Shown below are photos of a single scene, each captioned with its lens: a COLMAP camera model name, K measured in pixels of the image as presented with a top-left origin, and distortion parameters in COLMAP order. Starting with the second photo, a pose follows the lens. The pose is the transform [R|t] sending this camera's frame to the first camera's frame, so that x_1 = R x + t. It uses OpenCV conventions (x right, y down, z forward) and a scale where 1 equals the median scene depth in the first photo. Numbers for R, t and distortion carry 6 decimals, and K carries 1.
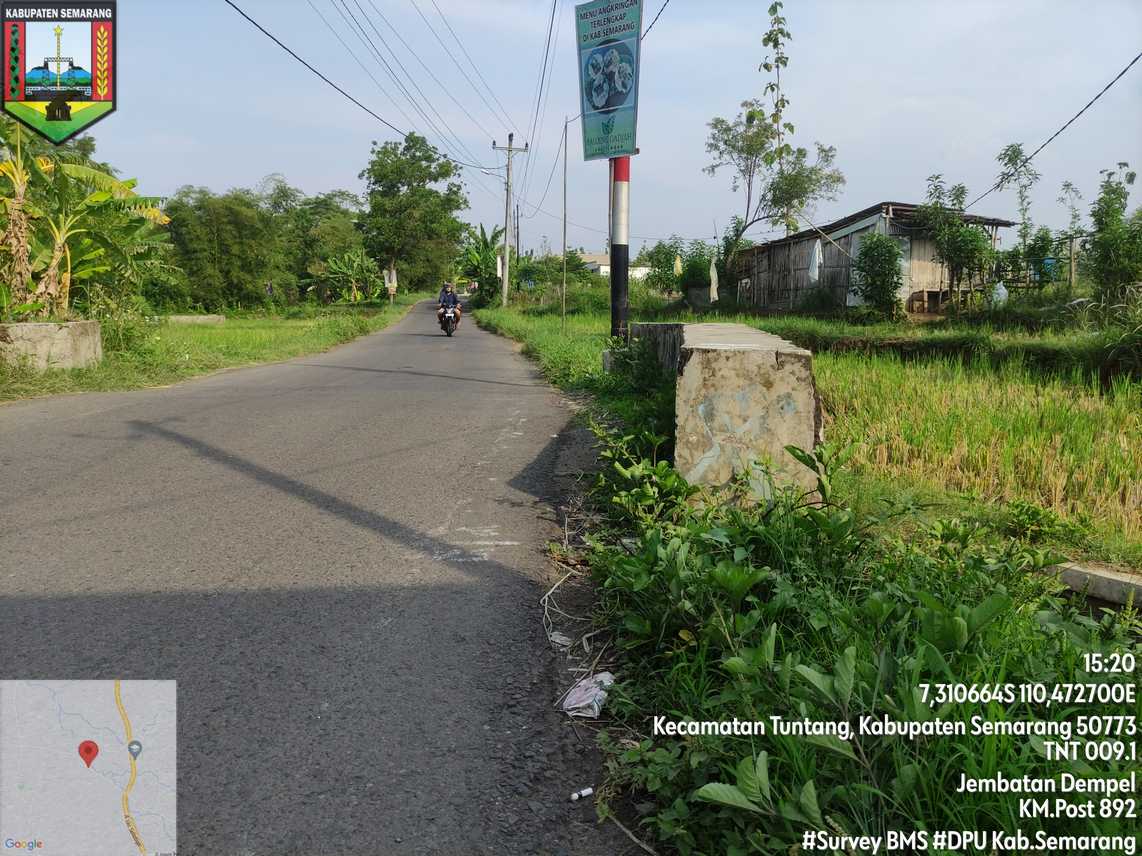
lens RADIAL K [[859.0, 0, 568.5], [0, 859.0, 425.1], [0, 0, 1]] dist [0.083339, -0.079341]
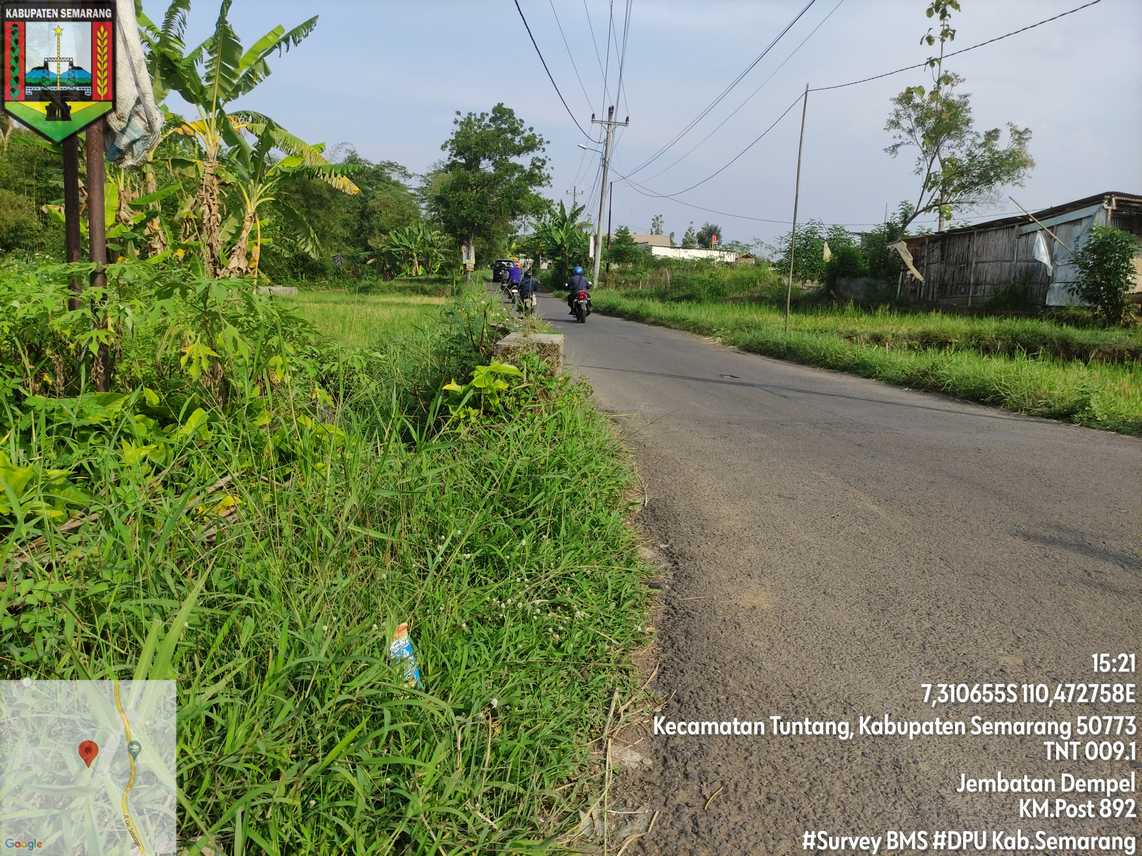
lens RADIAL K [[859.0, 0, 568.5], [0, 859.0, 425.1], [0, 0, 1]] dist [0.083339, -0.079341]
pose [[0.998997, 0.038163, -0.023431, -0.065075], [-0.037592, 0.998997, 0.024326, -0.006622], [0.024336, -0.023420, 0.999429, 0.030459]]
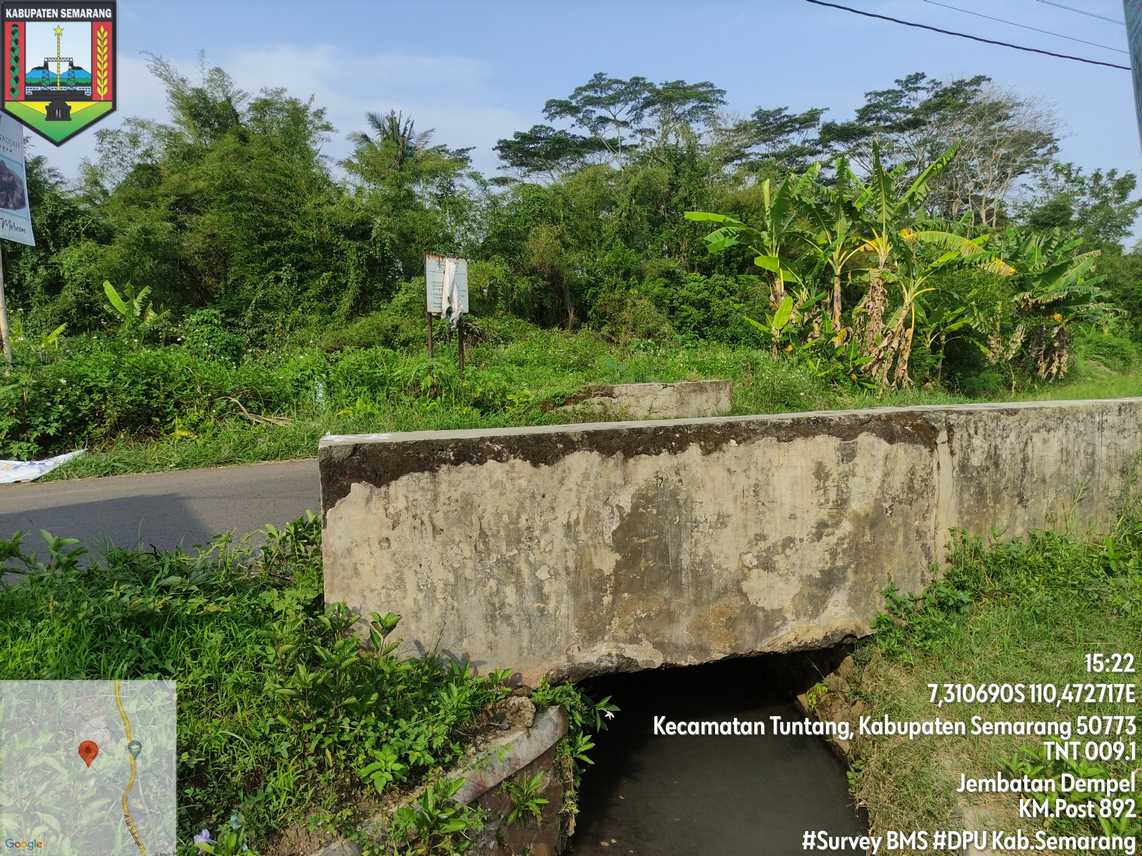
lens RADIAL K [[859.0, 0, 568.5], [0, 859.0, 425.1], [0, 0, 1]] dist [0.083339, -0.079341]
pose [[0.472315, 0.064765, -0.879047, 0.061475], [-0.104672, 0.994361, 0.017020, -0.006832], [0.875193, 0.083973, 0.476430, 0.027311]]
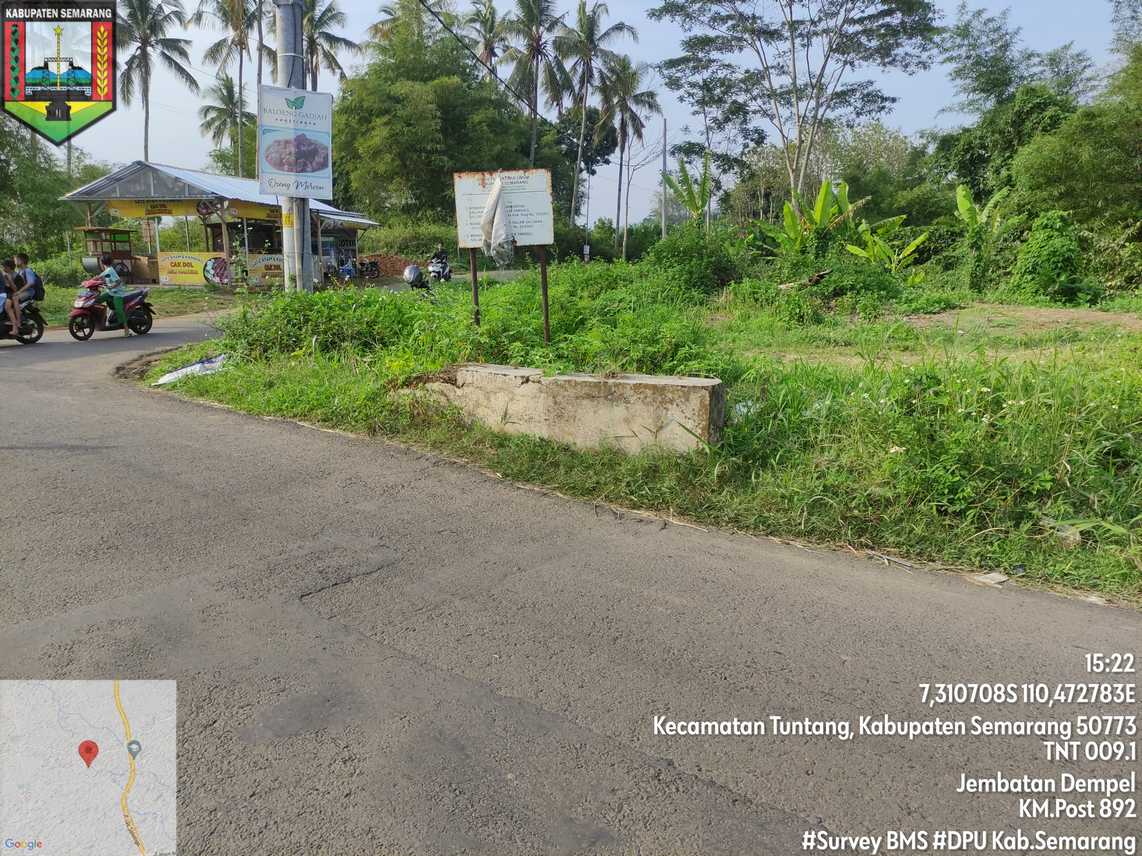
lens RADIAL K [[859.0, 0, 568.5], [0, 859.0, 425.1], [0, 0, 1]] dist [0.083339, -0.079341]
pose [[-0.680774, 0.137741, -0.719426, -0.006689], [-0.093044, 0.957944, 0.271452, -0.032791], [0.726560, 0.251736, -0.639327, 0.176333]]
